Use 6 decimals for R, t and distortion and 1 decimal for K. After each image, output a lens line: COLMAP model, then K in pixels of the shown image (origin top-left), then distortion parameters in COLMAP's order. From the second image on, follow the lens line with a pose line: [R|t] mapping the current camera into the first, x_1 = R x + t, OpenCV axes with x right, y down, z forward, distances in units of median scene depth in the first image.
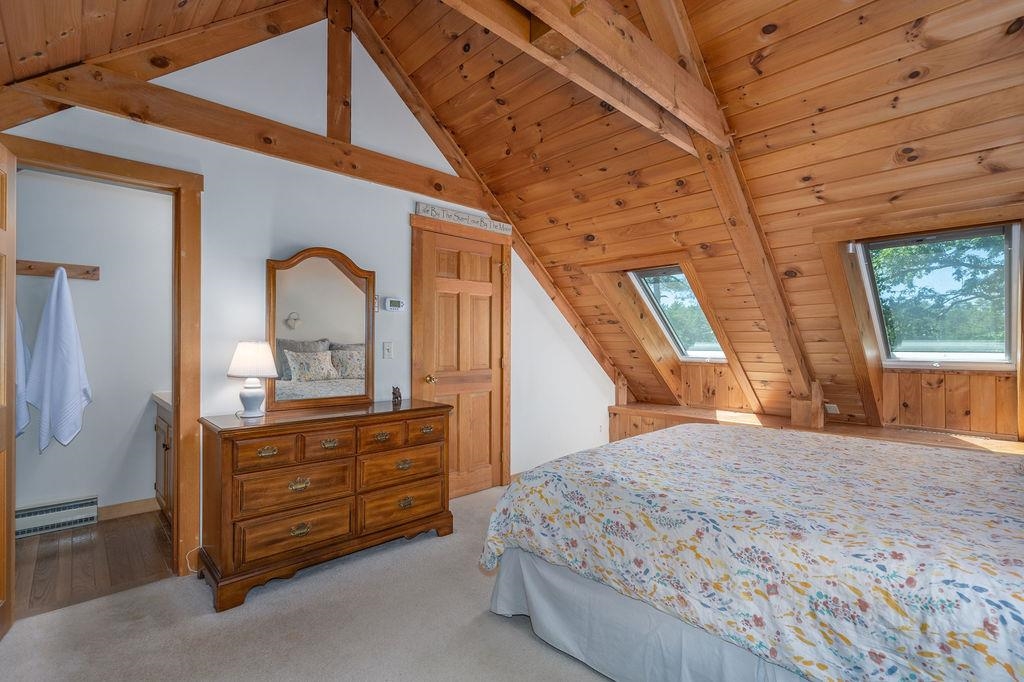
lens RADIAL K [[466.8, 0, 509.0], [0, 466.8, 341.5], [0, 0, 1]] dist [0.000618, 0.000979]
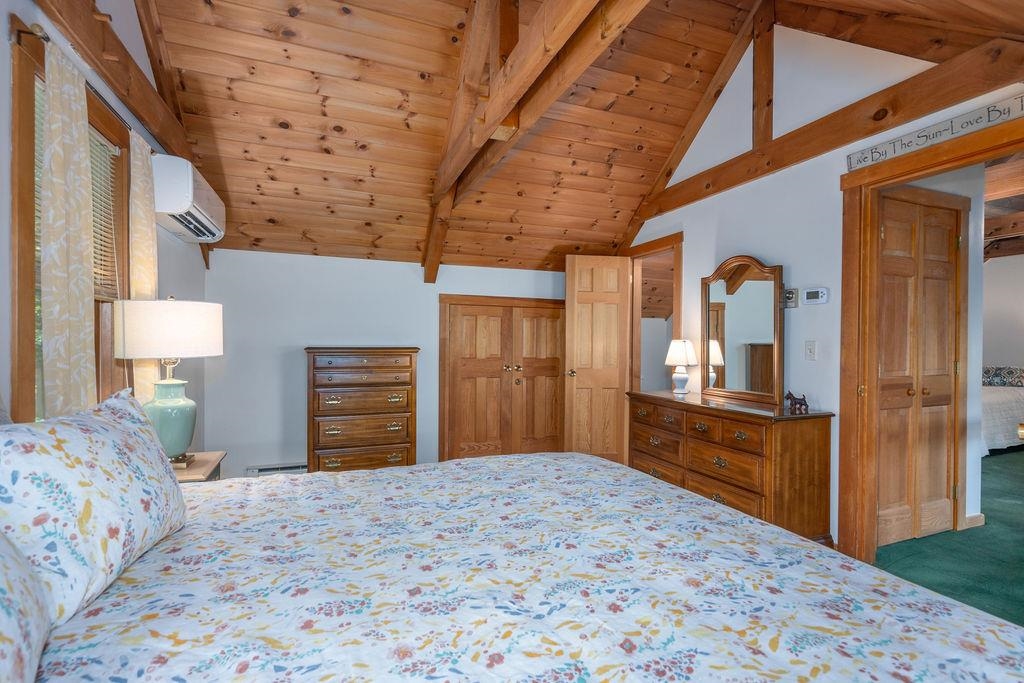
lens RADIAL K [[465.0, 0, 512.0], [0, 465.0, 341.5], [0, 0, 1]] dist [-0.000107, 0.000390]
pose [[-0.379475, -0.000279, -0.925202, 1.346713], [-0.002015, 0.999998, 0.000524, 0.006054], [0.925200, 0.002063, -0.379475, 1.491134]]
